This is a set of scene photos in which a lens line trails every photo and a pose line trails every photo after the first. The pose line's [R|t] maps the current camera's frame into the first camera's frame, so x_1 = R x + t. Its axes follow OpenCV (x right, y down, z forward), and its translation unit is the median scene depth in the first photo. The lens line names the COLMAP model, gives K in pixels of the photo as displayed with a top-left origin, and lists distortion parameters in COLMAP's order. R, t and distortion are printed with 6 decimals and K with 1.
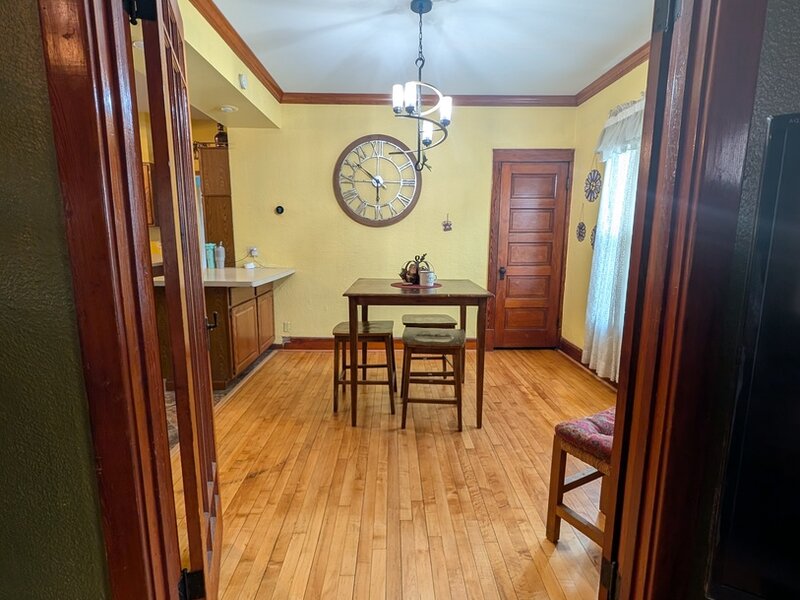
lens RADIAL K [[408.3, 0, 400.0], [0, 408.3, 300.0], [0, 0, 1]] dist [0.001560, 0.000887]
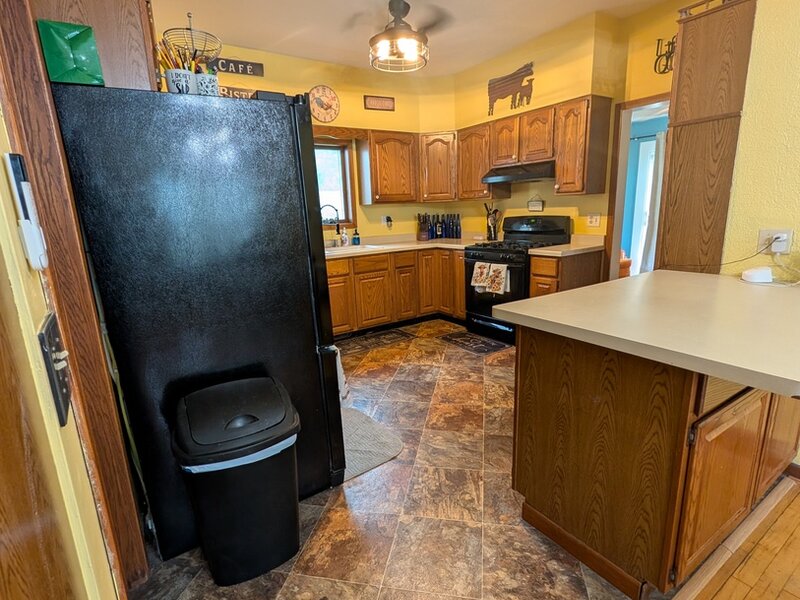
lens RADIAL K [[408.3, 0, 400.0], [0, 408.3, 300.0], [0, 0, 1]] dist [0.001560, 0.000887]
pose [[0.533296, 0.163032, -0.830070, -0.204911], [-0.096150, 0.986576, 0.131998, -0.078877], [0.840446, 0.009418, 0.541813, 0.443216]]
